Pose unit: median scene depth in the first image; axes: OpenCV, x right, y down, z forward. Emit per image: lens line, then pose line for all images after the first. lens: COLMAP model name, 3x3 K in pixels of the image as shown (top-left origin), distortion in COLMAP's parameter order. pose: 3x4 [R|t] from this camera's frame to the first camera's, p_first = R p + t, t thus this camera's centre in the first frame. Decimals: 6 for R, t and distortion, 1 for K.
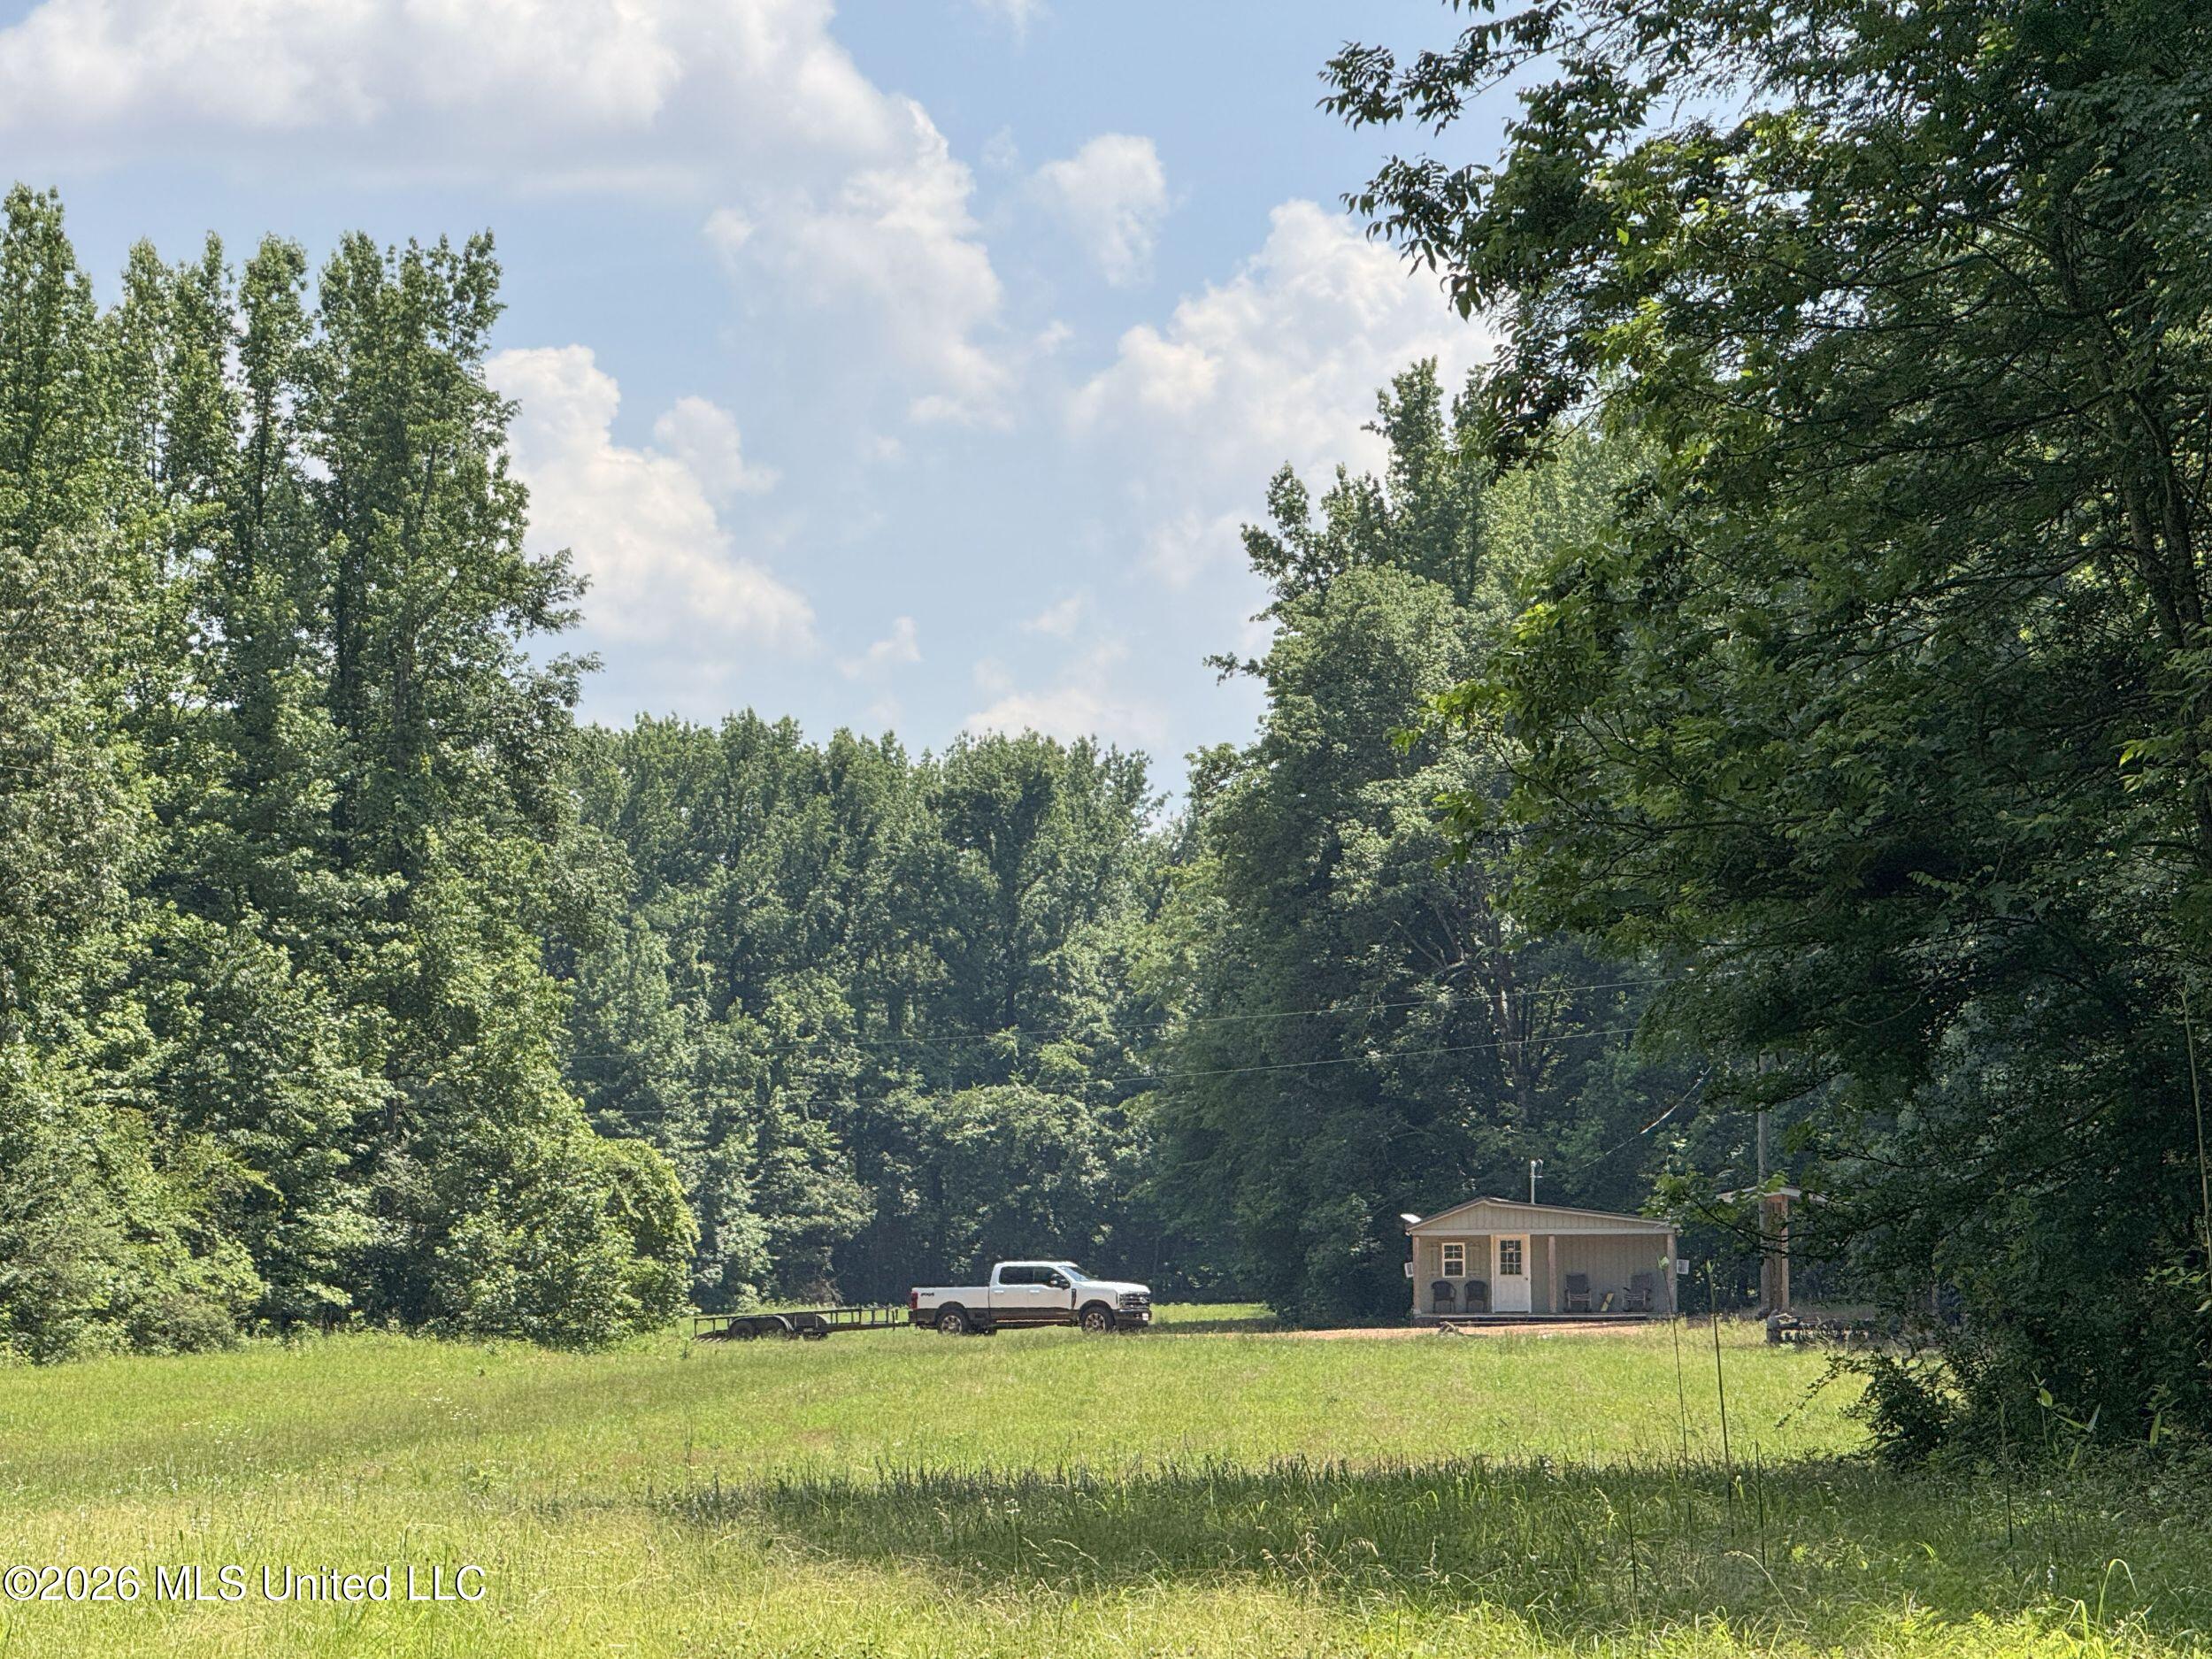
lens RADIAL K [[7862.8, 0, 1106.6], [0, 7862.8, 829.5], [0, 0, 1]] dist [-0.002566, 0.000000]
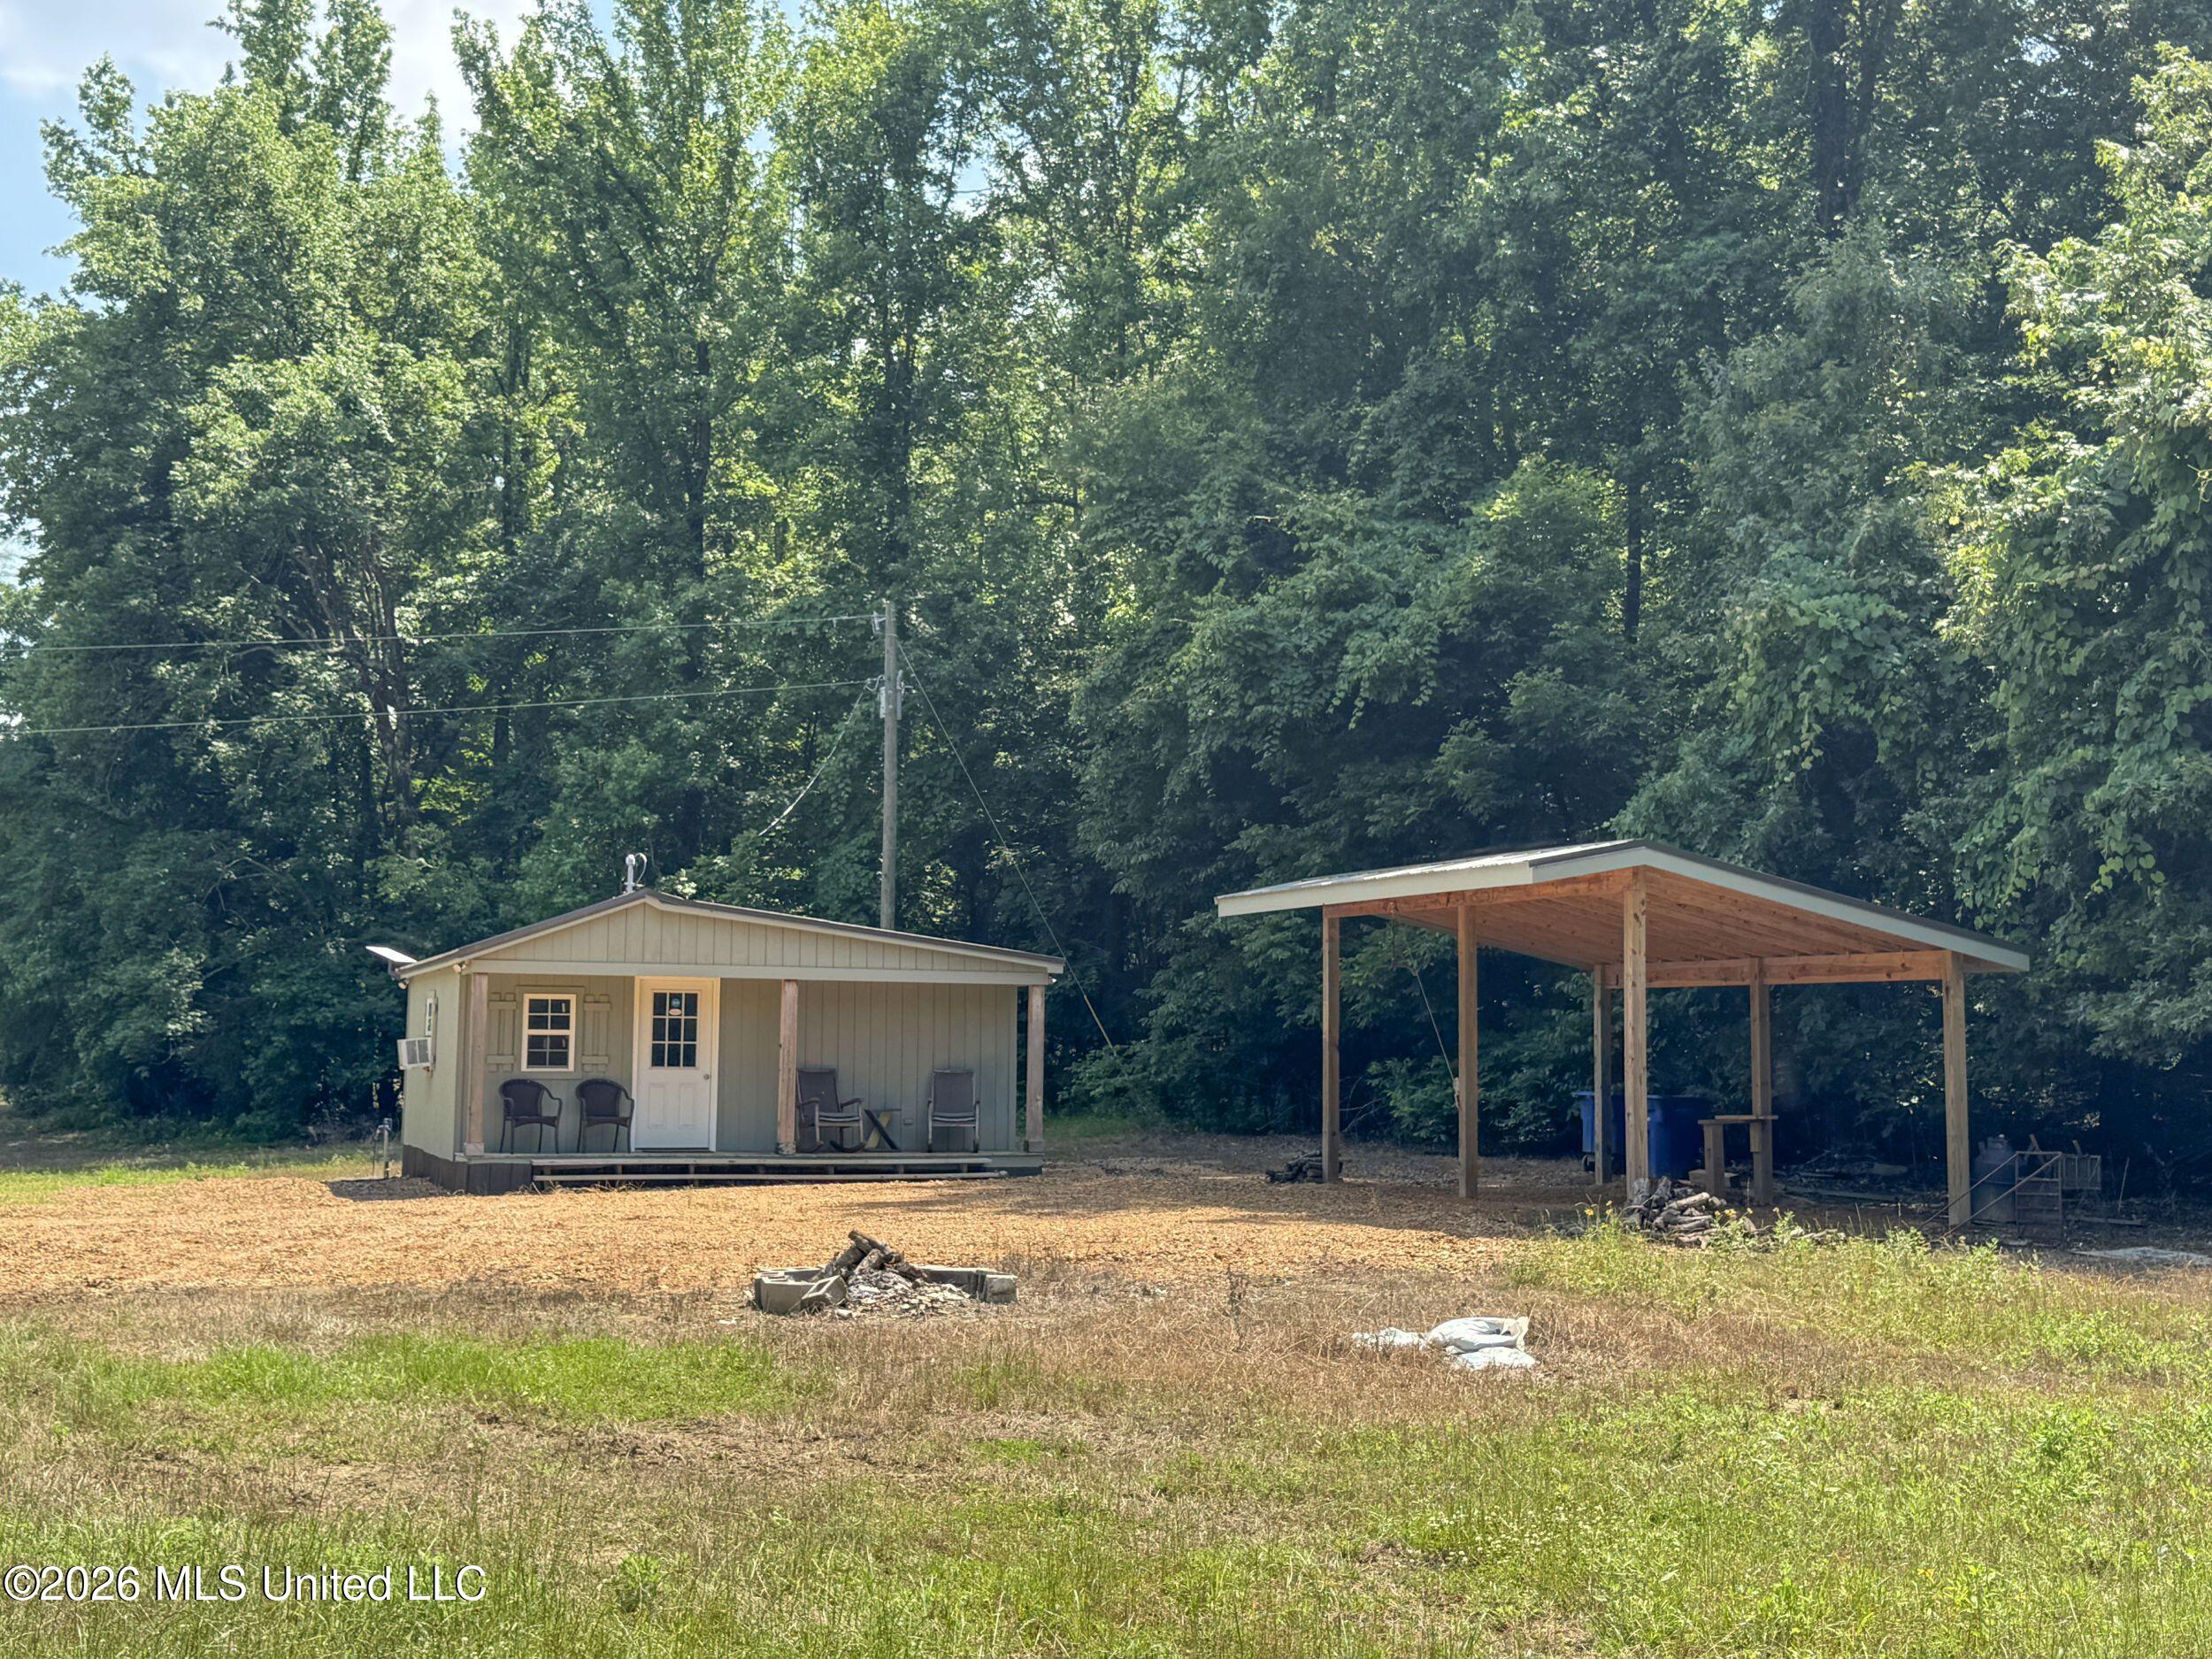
lens RADIAL K [[2668.1, 0, 1106.0], [0, 2668.1, 843.3], [0, 0, 1]] dist [0.021223, 0.000000]
pose [[0.912507, 0.056923, 0.405080, 0.010427], [-0.043757, 0.998172, -0.041696, 0.043684], [-0.406713, 0.020323, 0.913330, 0.757109]]
